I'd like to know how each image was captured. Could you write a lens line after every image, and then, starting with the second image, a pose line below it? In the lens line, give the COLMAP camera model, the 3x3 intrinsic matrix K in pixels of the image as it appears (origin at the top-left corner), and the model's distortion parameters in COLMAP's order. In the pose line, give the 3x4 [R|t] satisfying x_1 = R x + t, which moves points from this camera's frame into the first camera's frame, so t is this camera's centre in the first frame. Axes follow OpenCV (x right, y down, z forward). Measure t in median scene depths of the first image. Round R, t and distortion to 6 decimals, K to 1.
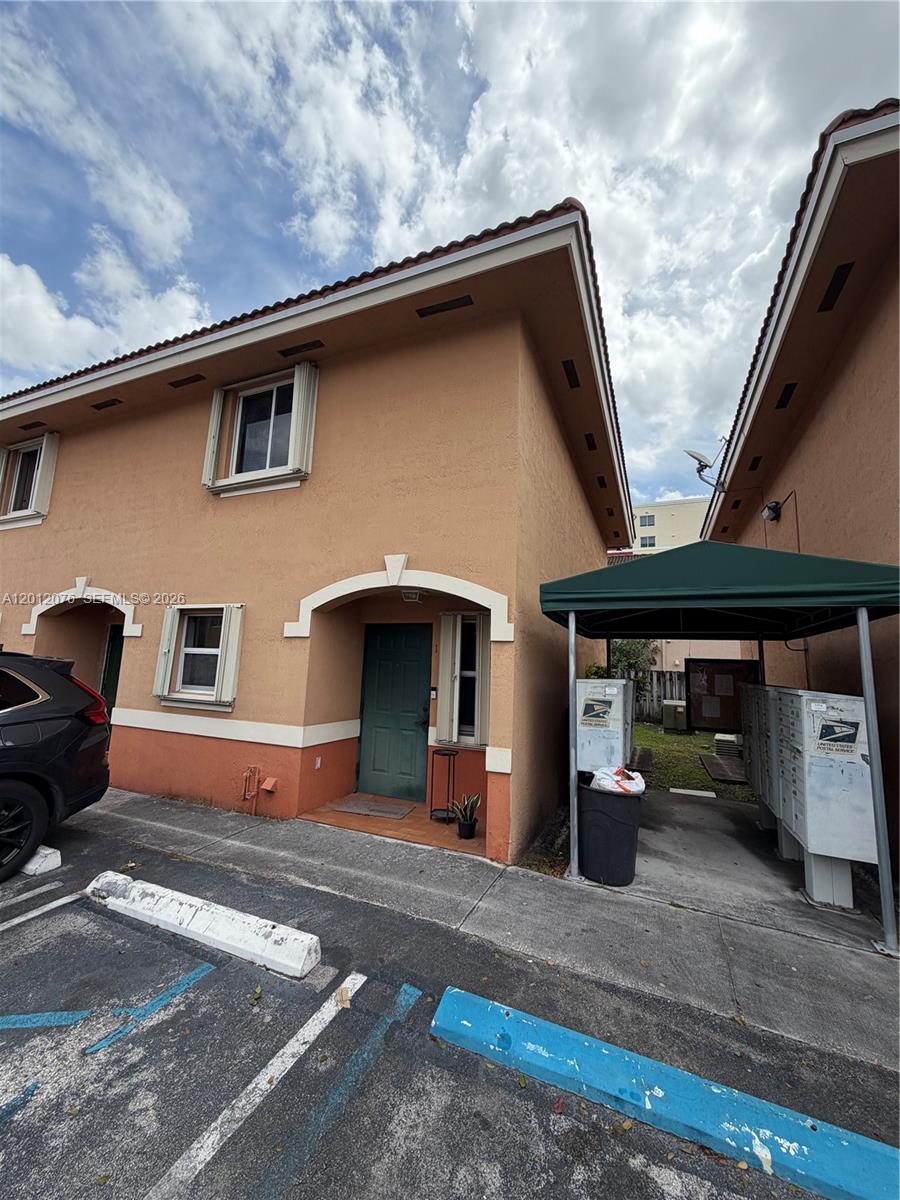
lens RADIAL K [[478.2, 0, 449.0], [0, 478.2, 596.2], [0, 0, 1]] dist [0.011690, 0.000027]
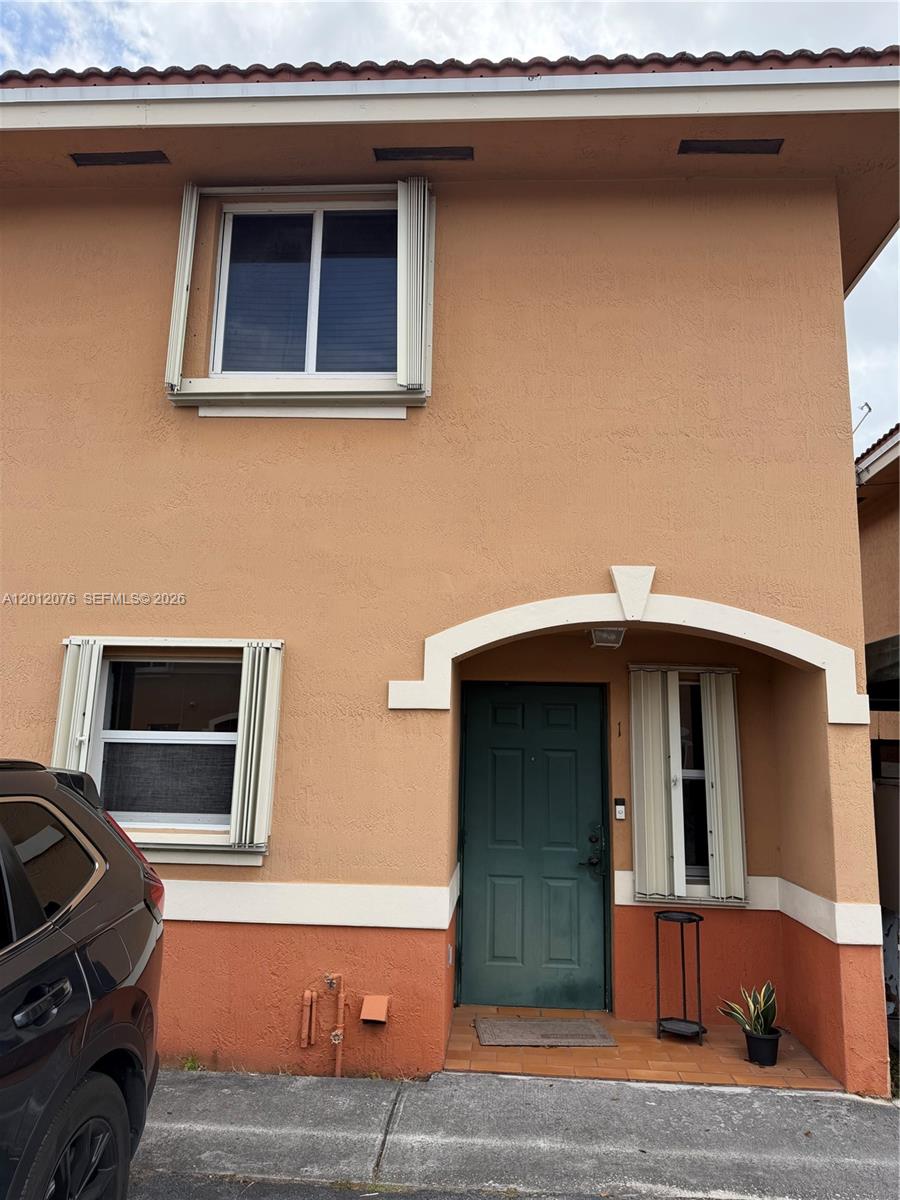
lens RADIAL K [[840.7, 0, 450.0], [0, 840.7, 600.0], [0, 0, 1]] dist [0.075195, -0.071495]
pose [[0.937952, 0.045954, 0.343707, -0.623749], [-0.039395, 0.998884, -0.026045, -0.011045], [-0.344521, 0.010889, 0.938716, 0.138898]]
